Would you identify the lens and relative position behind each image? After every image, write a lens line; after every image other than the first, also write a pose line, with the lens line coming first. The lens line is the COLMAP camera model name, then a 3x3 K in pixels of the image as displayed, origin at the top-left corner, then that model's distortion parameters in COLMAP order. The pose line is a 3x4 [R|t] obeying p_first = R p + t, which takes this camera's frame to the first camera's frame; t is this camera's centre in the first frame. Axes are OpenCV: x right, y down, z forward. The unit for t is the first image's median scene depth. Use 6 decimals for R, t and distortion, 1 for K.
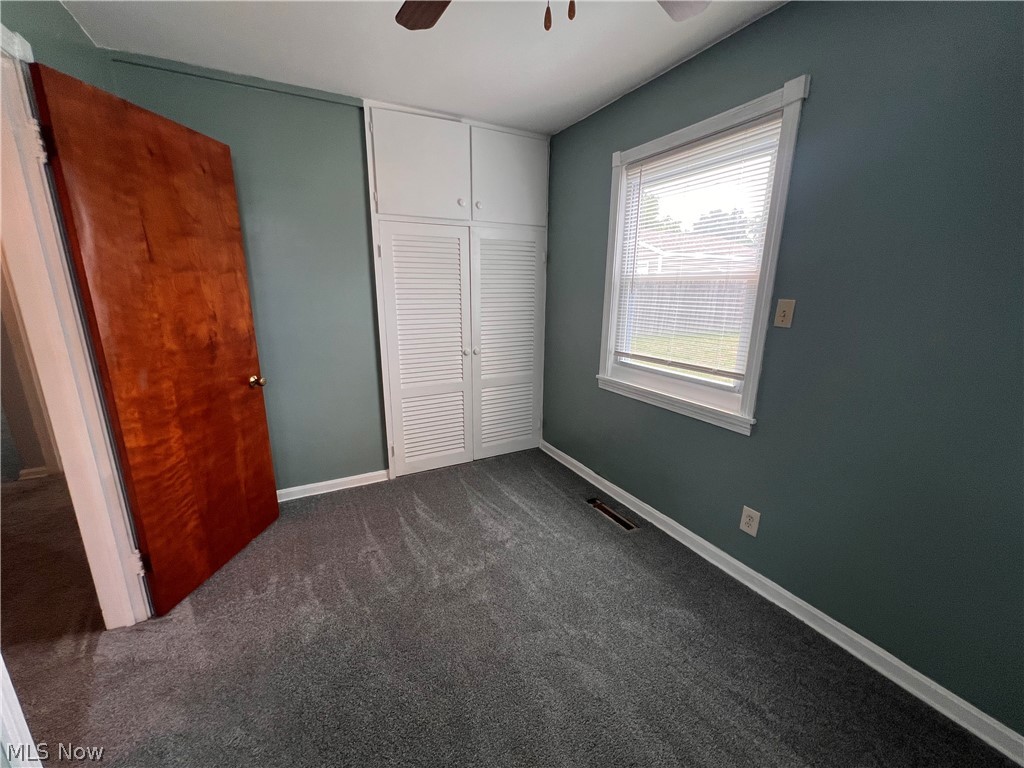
lens RADIAL K [[408.9, 0, 512.0], [0, 408.9, 384.0], [0, 0, 1]] dist [-0.000656, -0.000231]
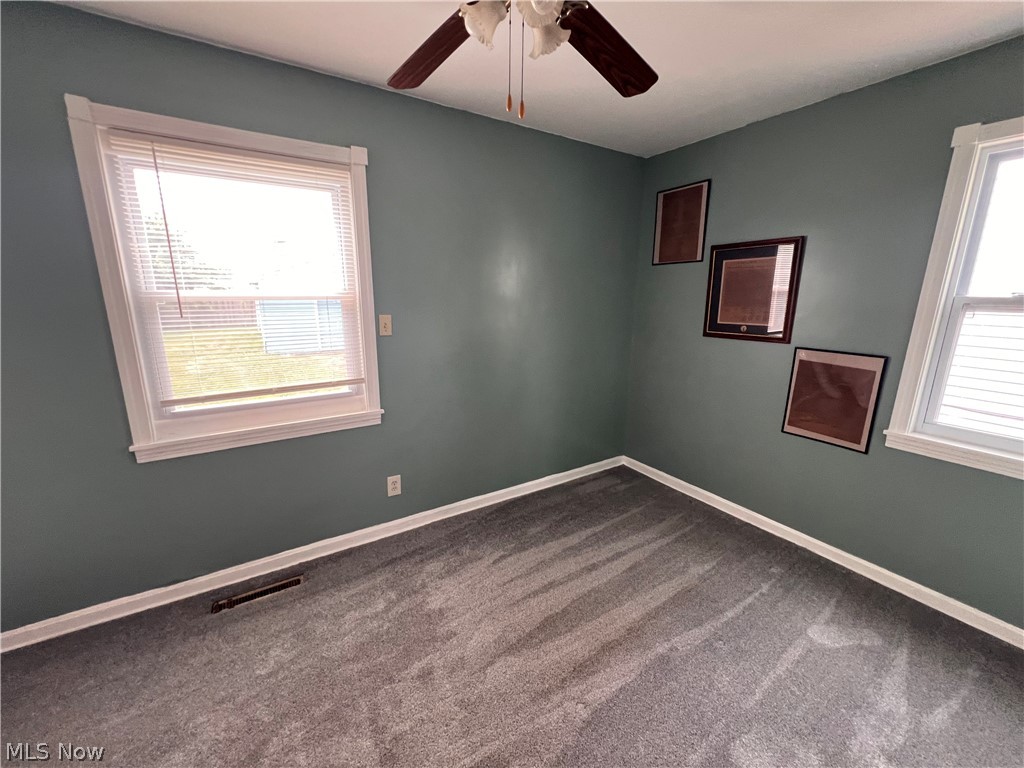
lens RADIAL K [[408.9, 0, 512.0], [0, 408.9, 384.0], [0, 0, 1]] dist [-0.000656, -0.000231]
pose [[-0.084600, -0.226408, 0.970352, -0.577130], [0.220980, 0.945329, 0.239835, -0.179033], [-0.971602, 0.234718, -0.029943, 0.553814]]
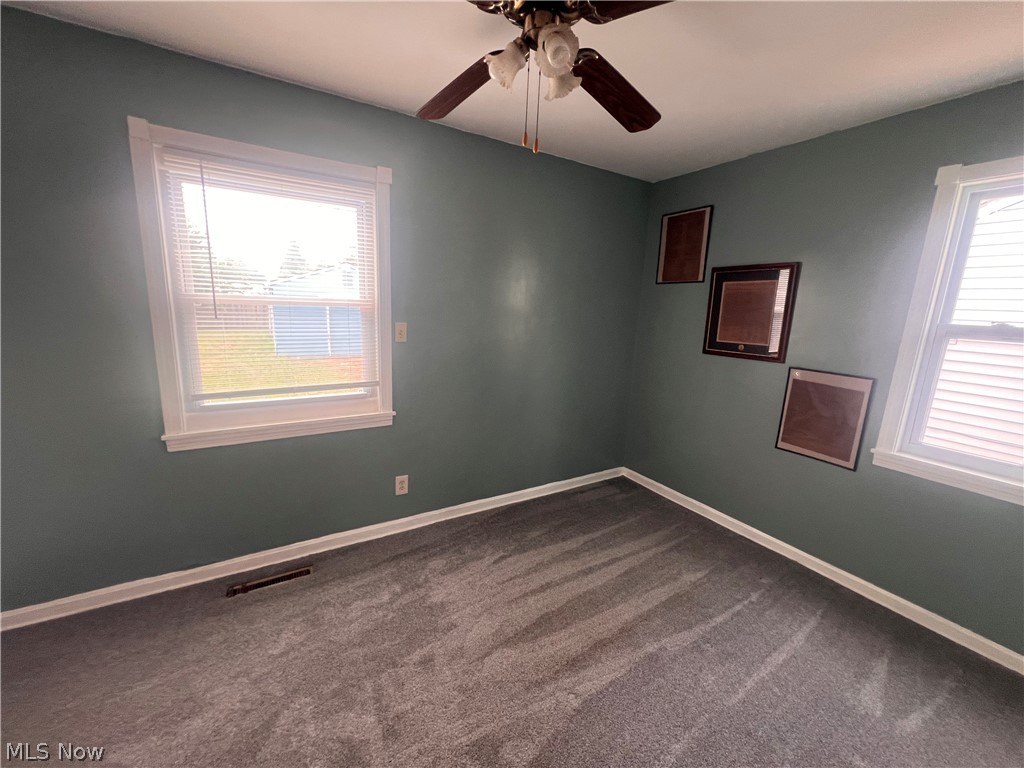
lens RADIAL K [[408.9, 0, 512.0], [0, 408.9, 384.0], [0, 0, 1]] dist [-0.000656, -0.000231]
pose [[-0.065028, -0.201529, 0.977322, -0.637939], [0.188774, 0.959226, 0.210358, -0.183964], [-0.979865, 0.198172, -0.024333, 0.560573]]
